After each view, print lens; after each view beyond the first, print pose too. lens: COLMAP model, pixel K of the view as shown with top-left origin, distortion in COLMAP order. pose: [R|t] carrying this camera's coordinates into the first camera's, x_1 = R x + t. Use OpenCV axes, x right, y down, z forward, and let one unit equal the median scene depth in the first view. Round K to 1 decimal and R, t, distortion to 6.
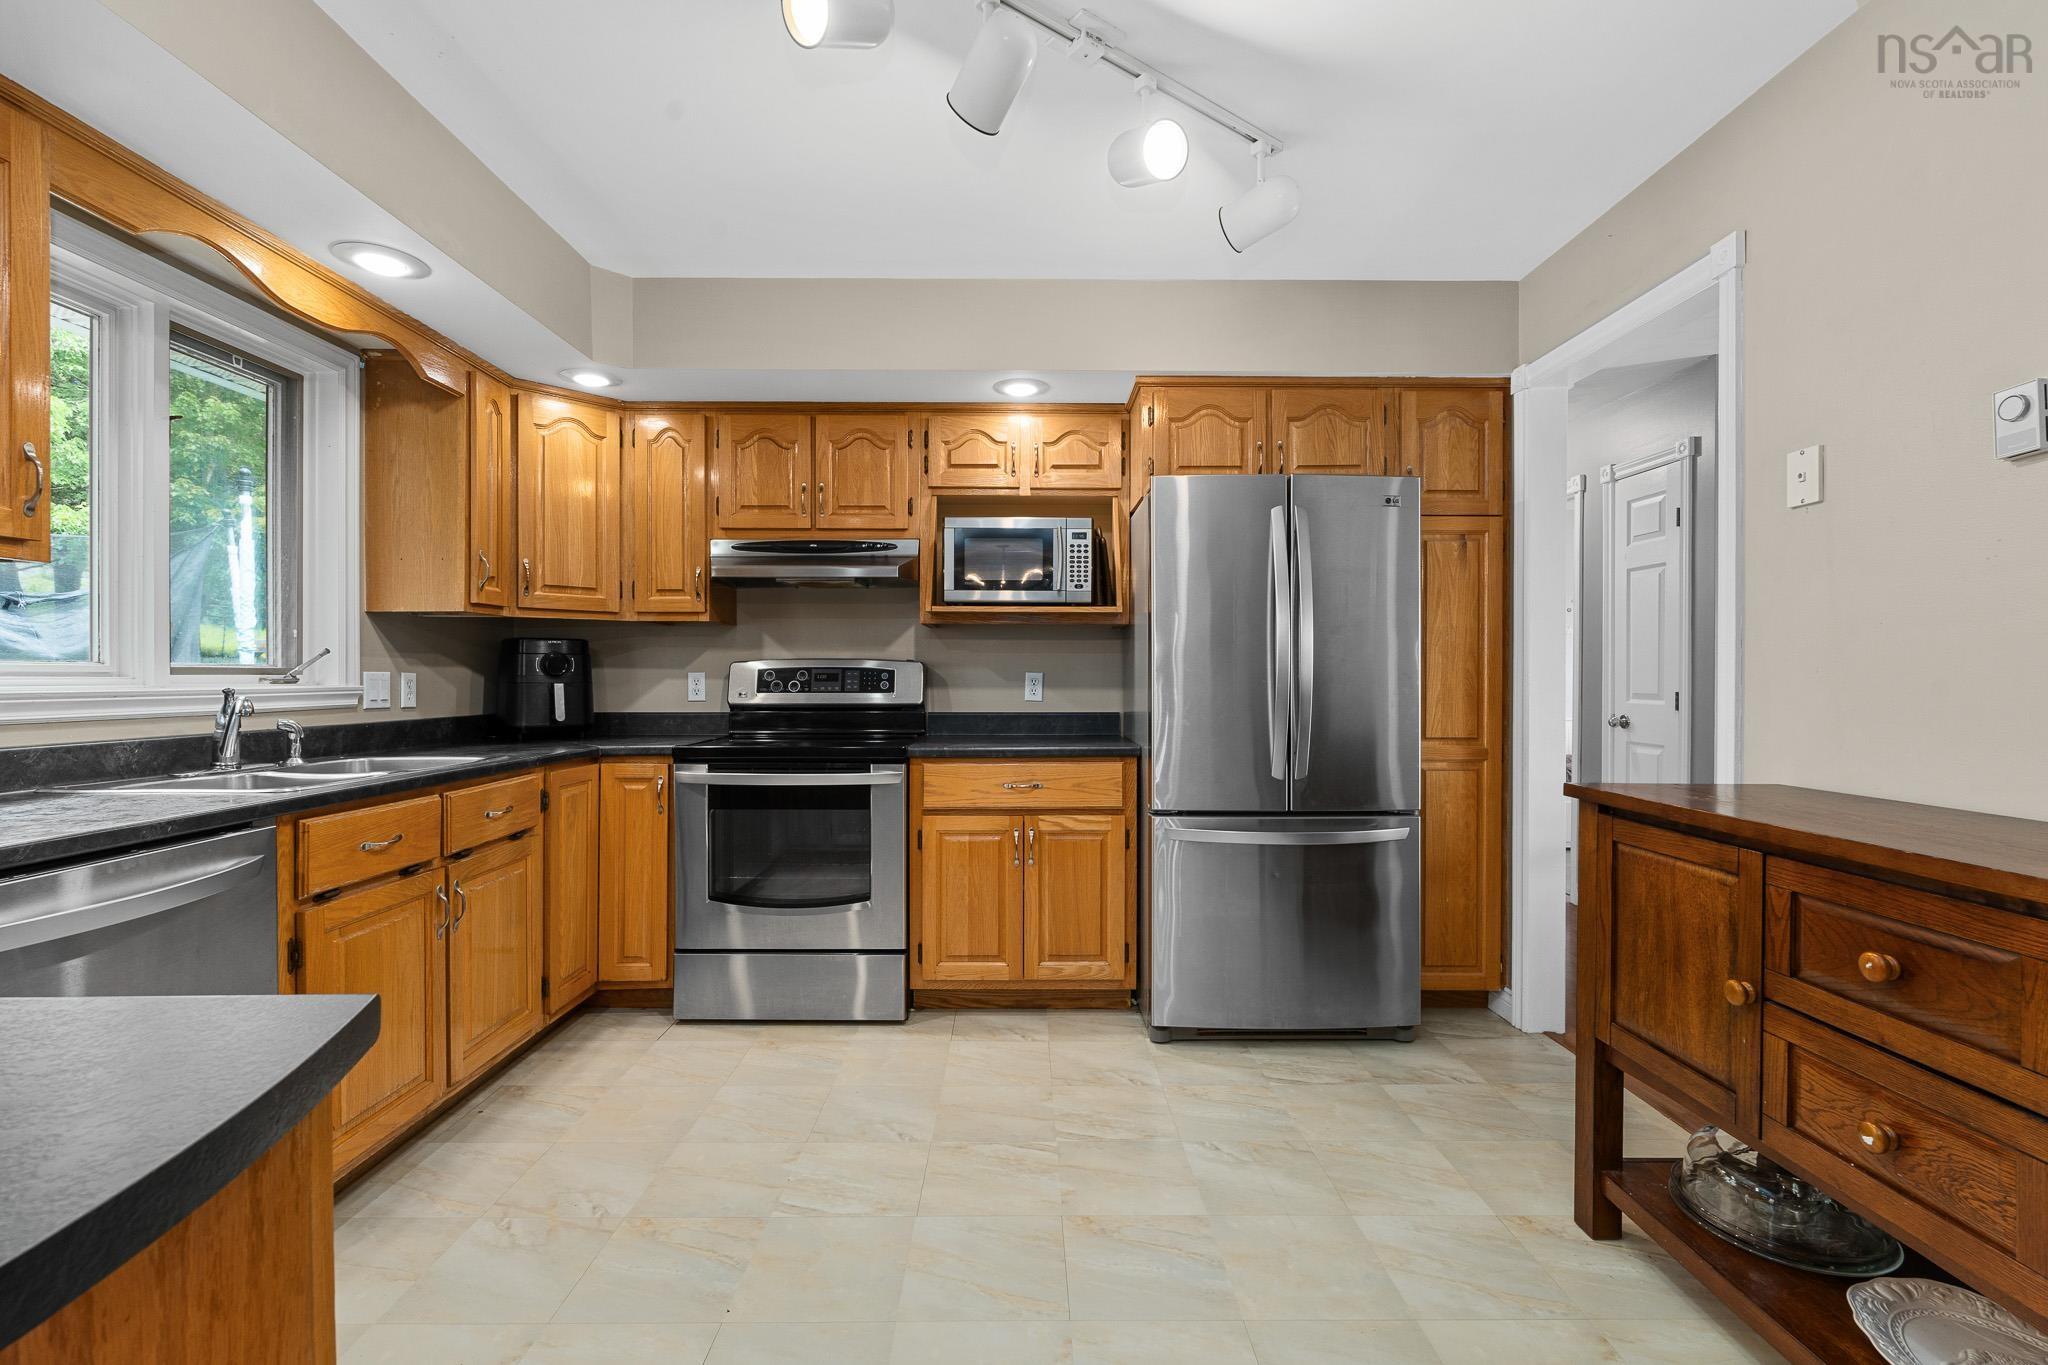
lens RADIAL K [[894.7, 0, 1021.8], [0, 894.7, 679.9], [0, 0, 1]] dist [-0.007729, 0.001618]
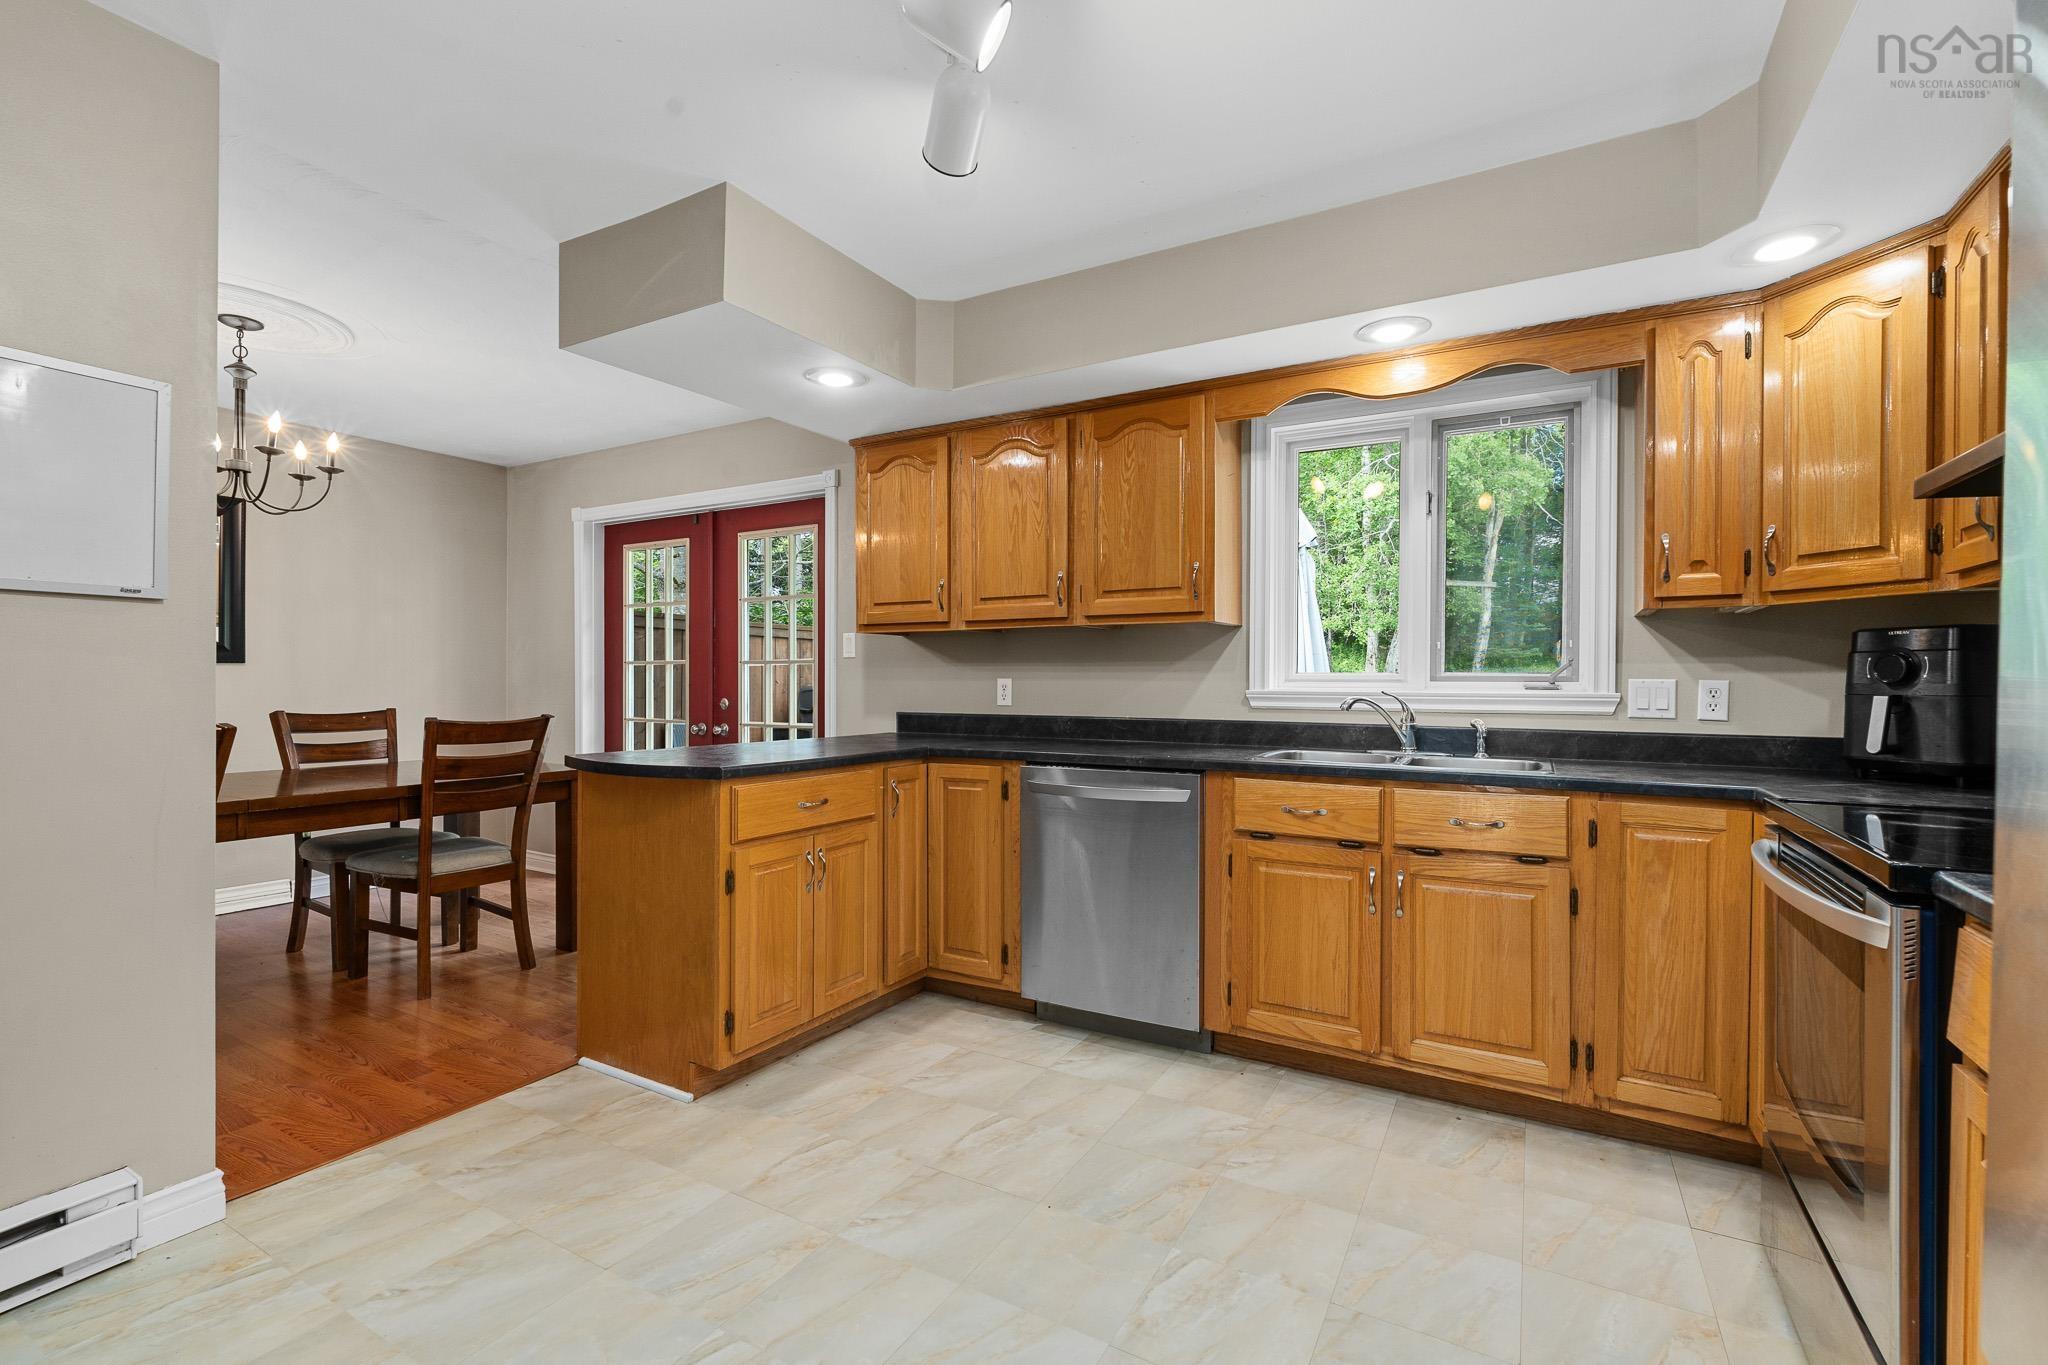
lens RADIAL K [[894.7, 0, 1025.5], [0, 894.7, 684.1], [0, 0, 1]] dist [-0.007729, 0.001618]
pose [[-0.496620, 0.001816, -0.867966, 0.397821], [-0.008718, 0.999937, 0.007080, -0.004356], [0.867924, 0.011083, -0.496573, 0.847825]]
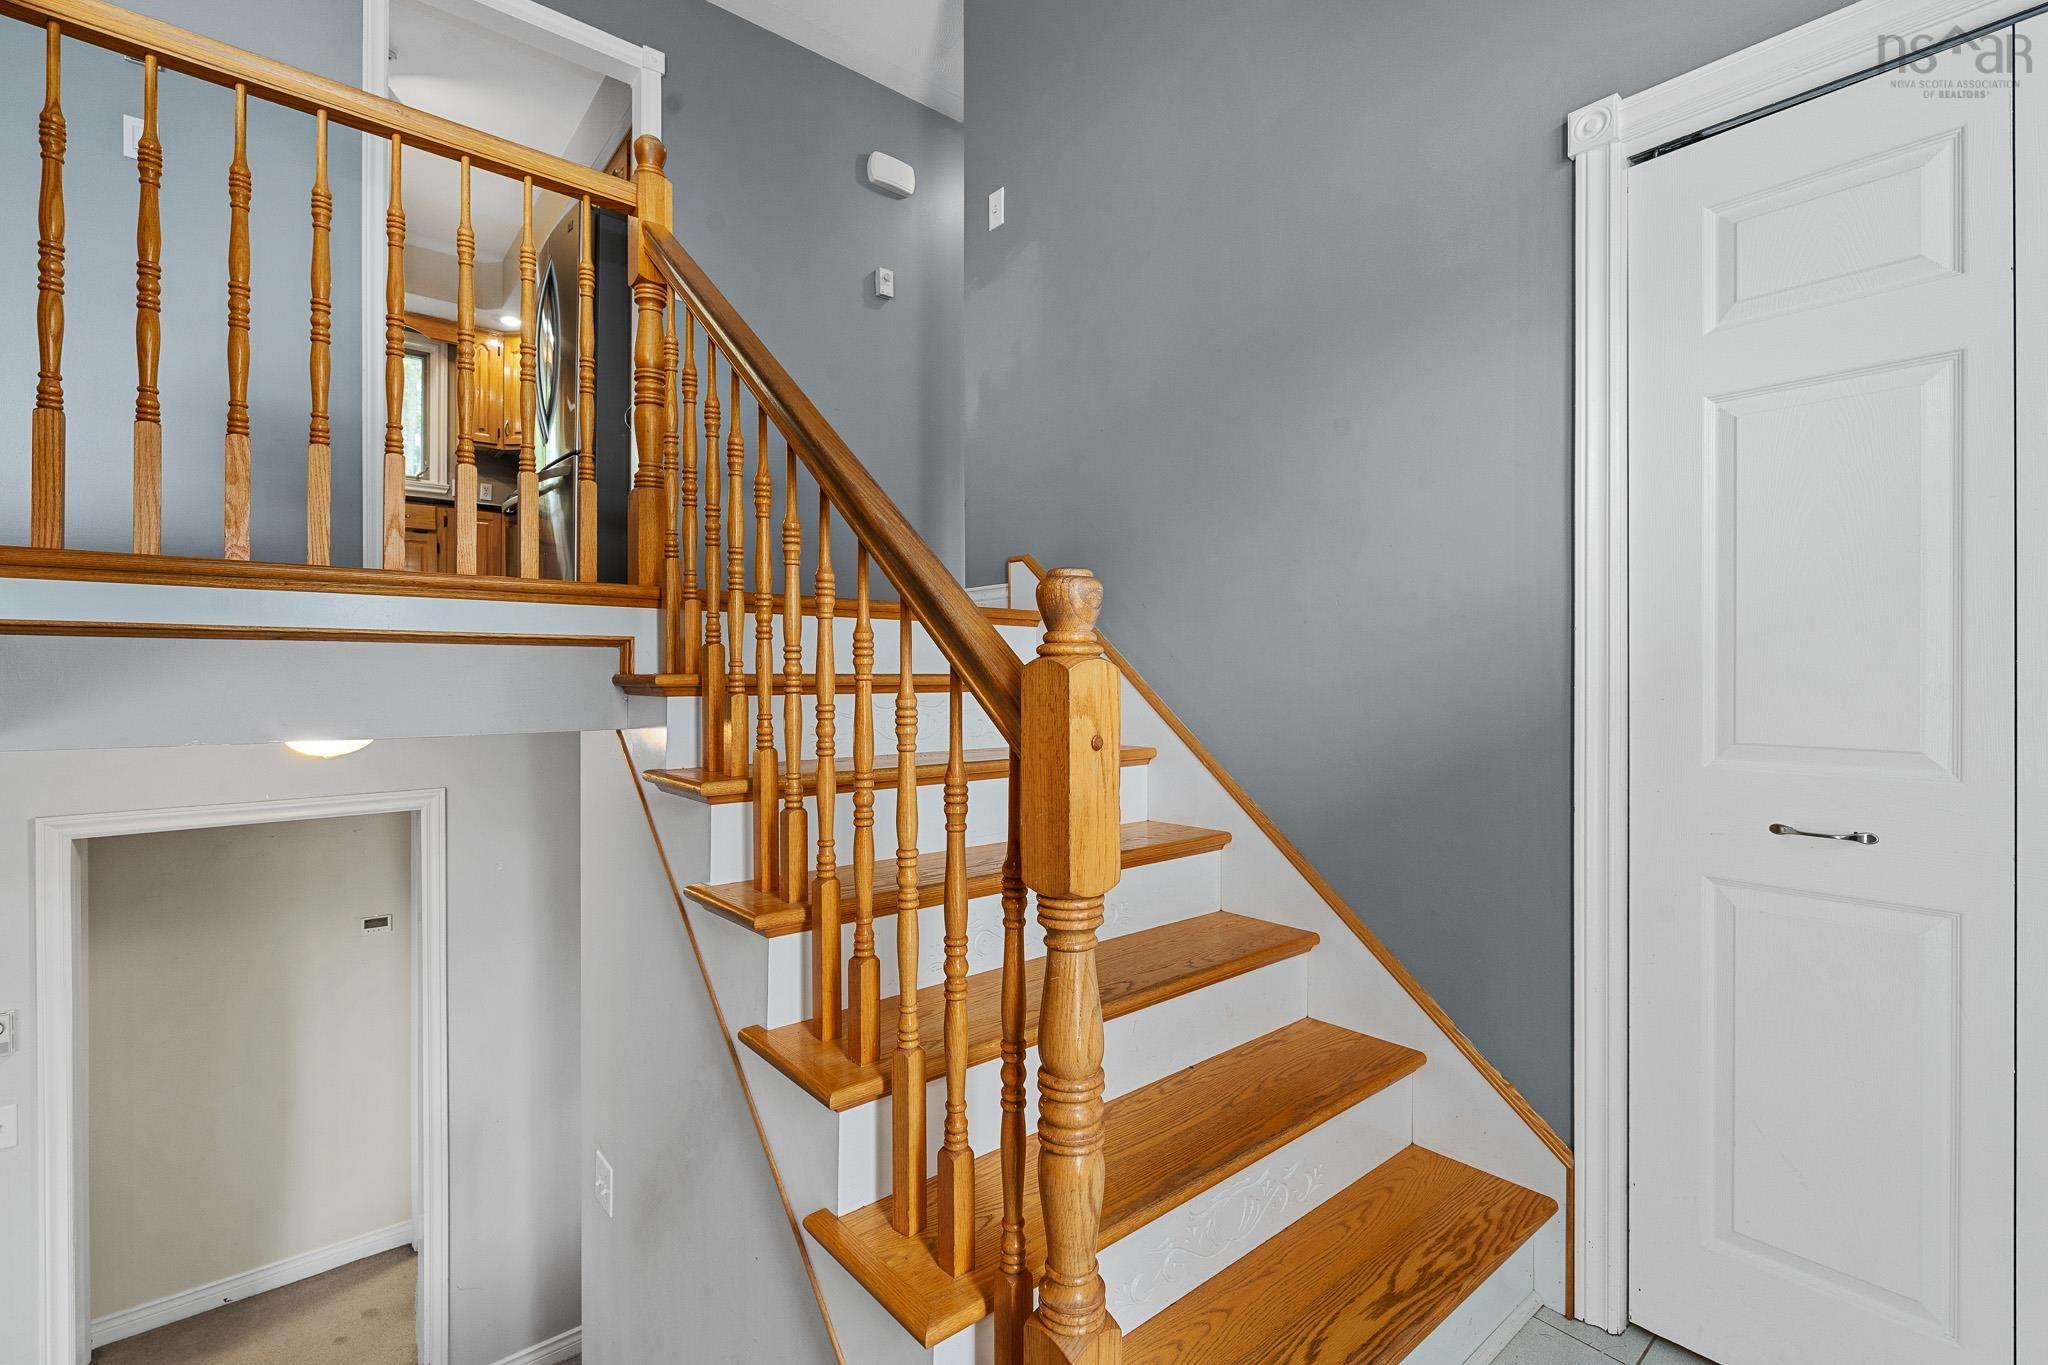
lens RADIAL K [[894.7, 0, 1028.2], [0, 894.7, 674.7], [0, 0, 1]] dist [-0.007729, 0.001618]
pose [[0.638442, 0.001877, -0.769668, 1.778228], [-0.001994, 0.999998, 0.000786, 0.443852], [0.769668, 0.001033, 0.638444, 0.632816]]
